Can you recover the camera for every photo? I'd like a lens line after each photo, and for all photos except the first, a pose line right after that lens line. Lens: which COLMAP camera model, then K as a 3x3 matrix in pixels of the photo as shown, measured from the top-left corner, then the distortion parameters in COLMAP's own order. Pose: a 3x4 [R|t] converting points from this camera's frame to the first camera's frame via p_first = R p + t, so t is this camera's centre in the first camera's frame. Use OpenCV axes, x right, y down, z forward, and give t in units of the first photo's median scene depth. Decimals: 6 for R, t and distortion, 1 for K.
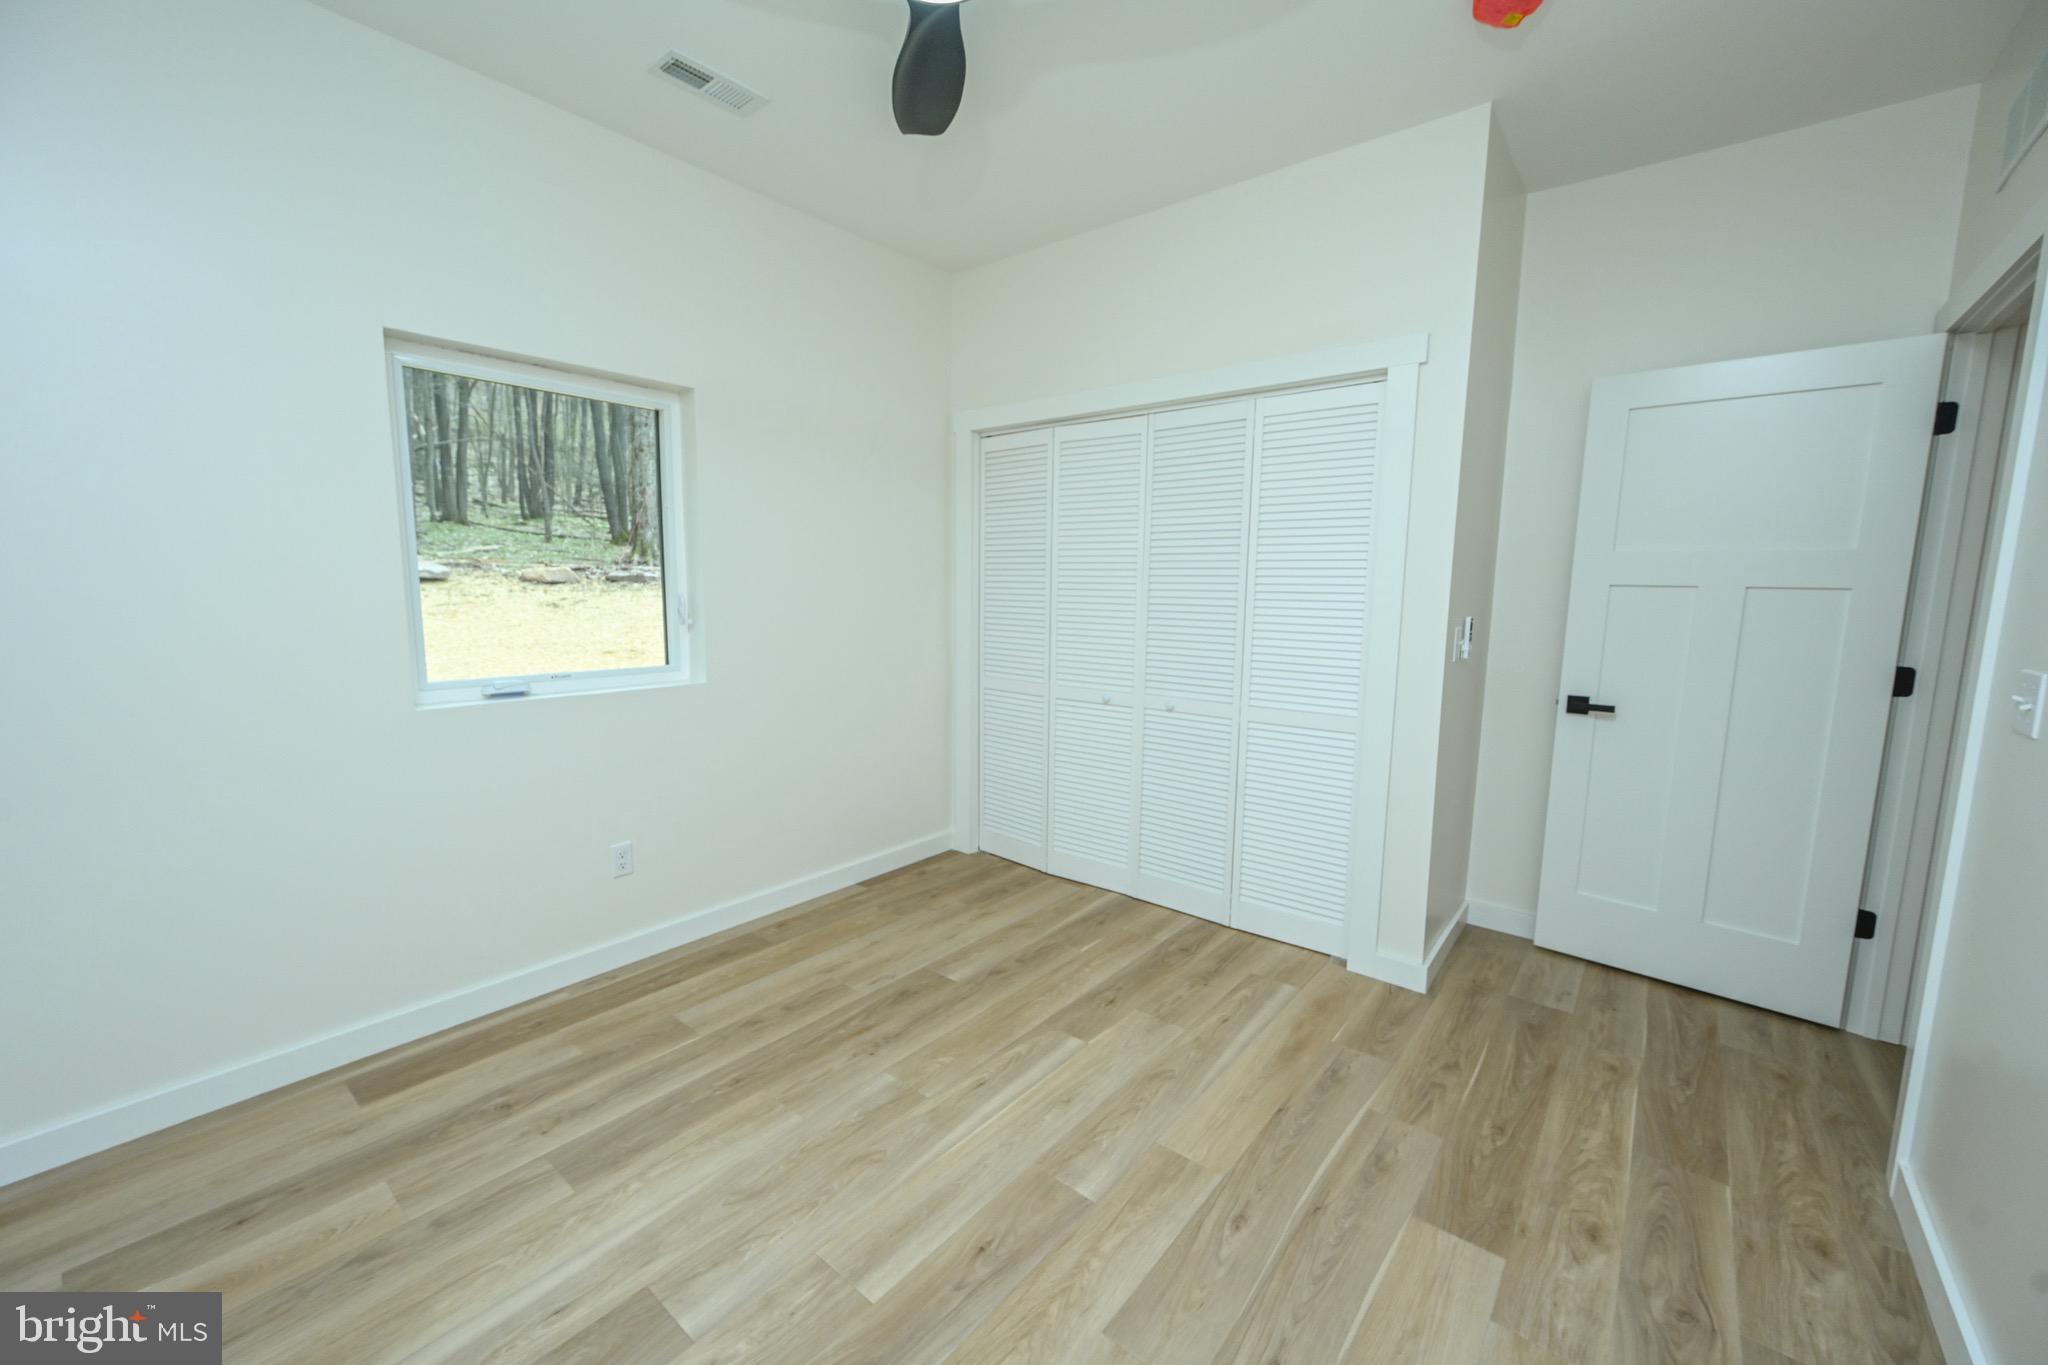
lens RADIAL K [[798.5, 0, 1024.0], [0, 798.5, 682.5], [0, 0, 1]] dist [-0.000369, 0.000020]
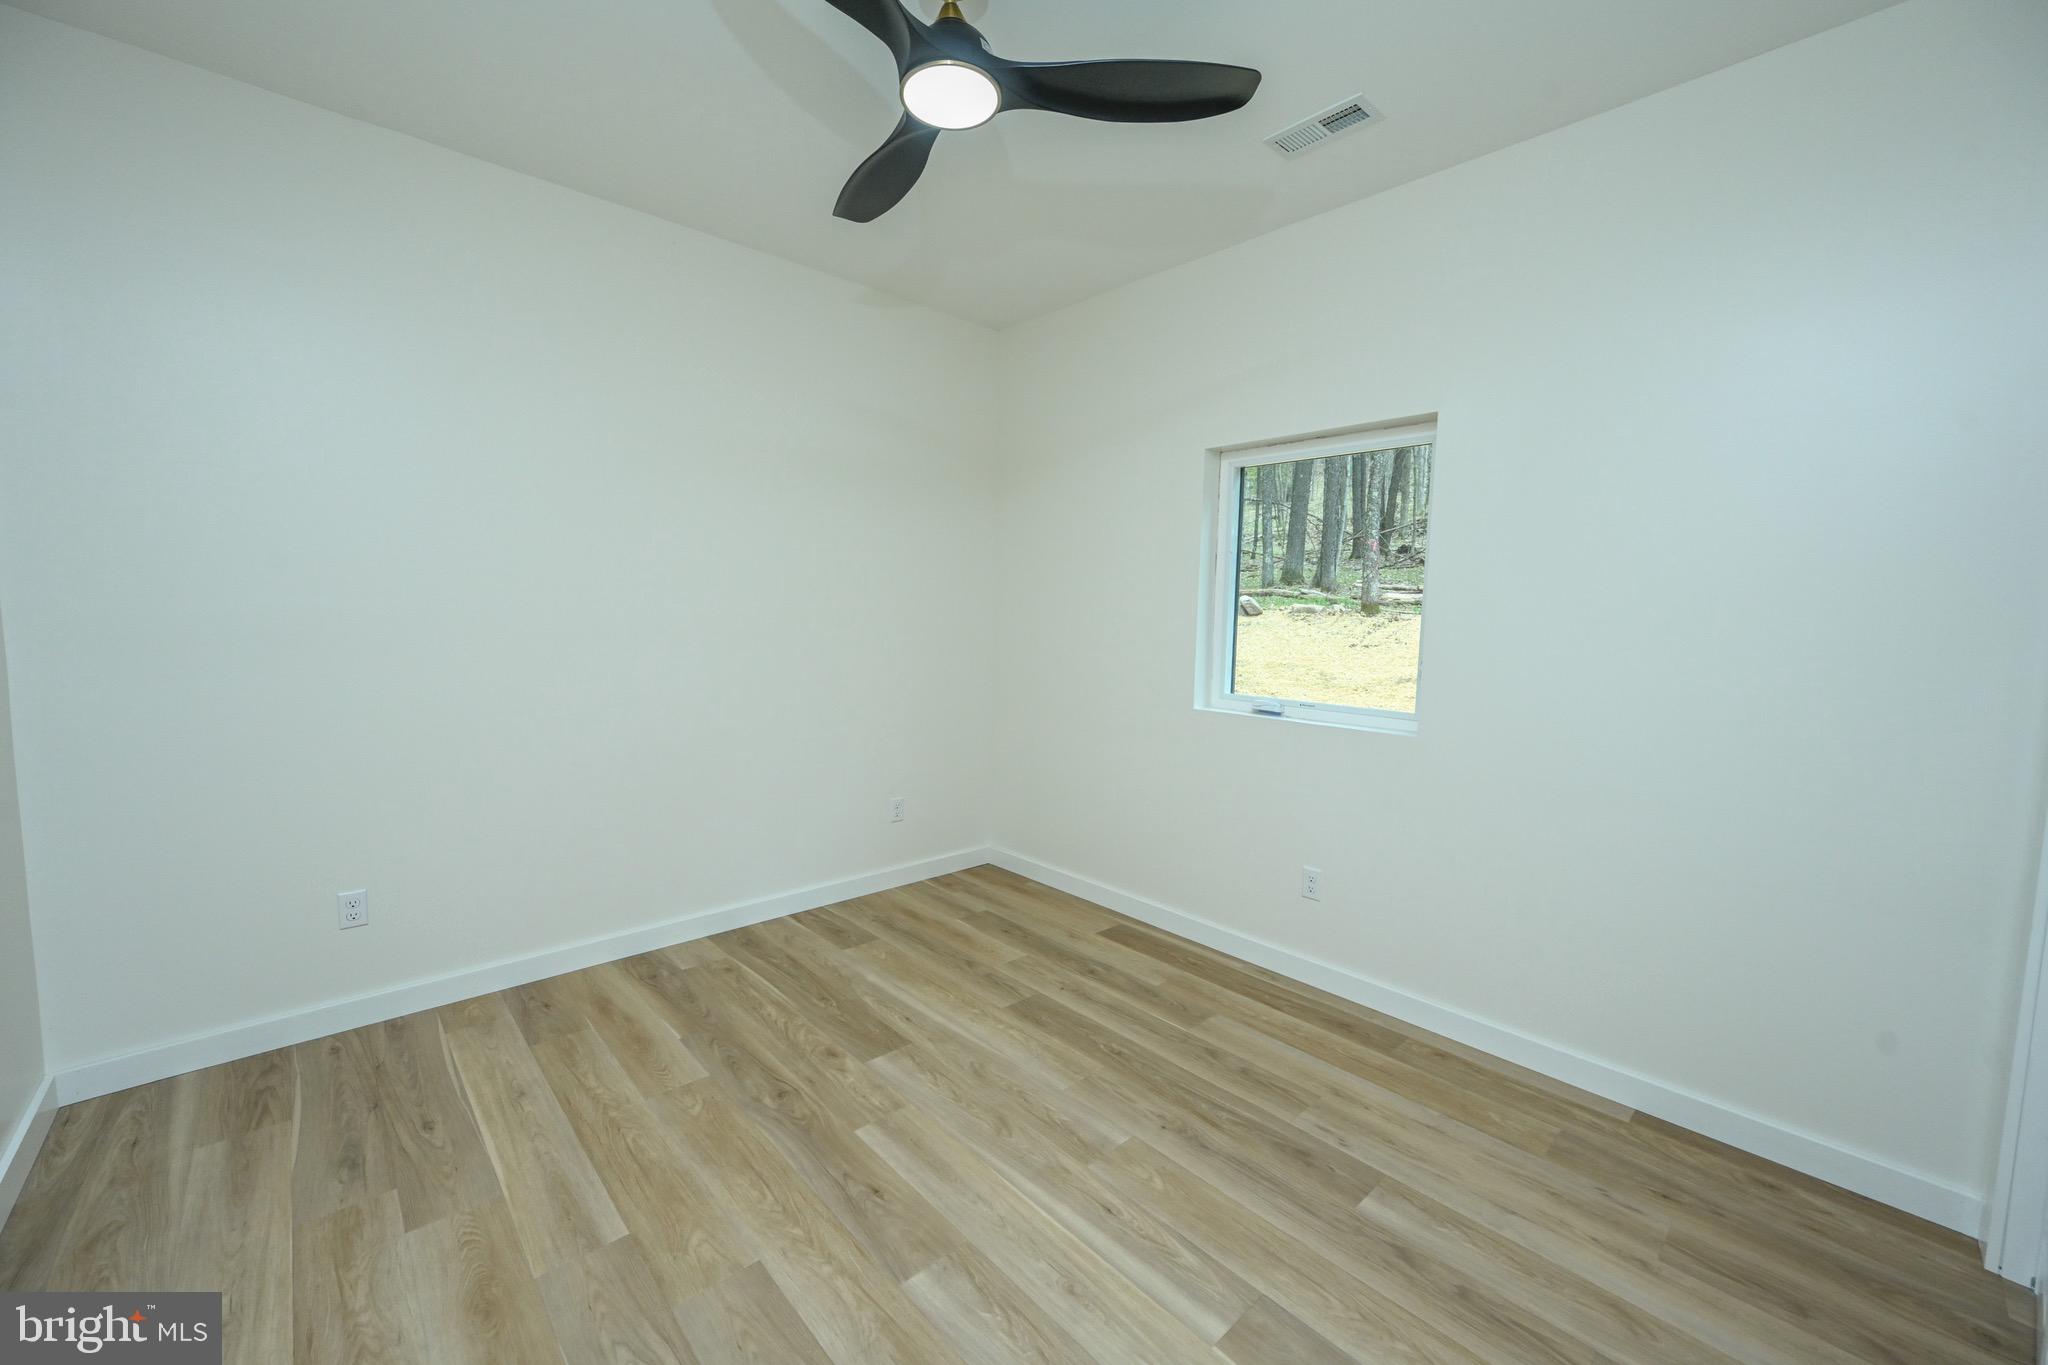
lens RADIAL K [[804.4, 0, 1026.4], [0, 804.4, 685.3], [0, 0, 1]] dist [-0.002169, 0.000487]
pose [[-0.136918, 0.079384, -0.987396, 0.704797], [-0.146768, 0.984156, 0.099475, -0.106210], [0.979649, 0.158538, -0.123098, 0.874171]]
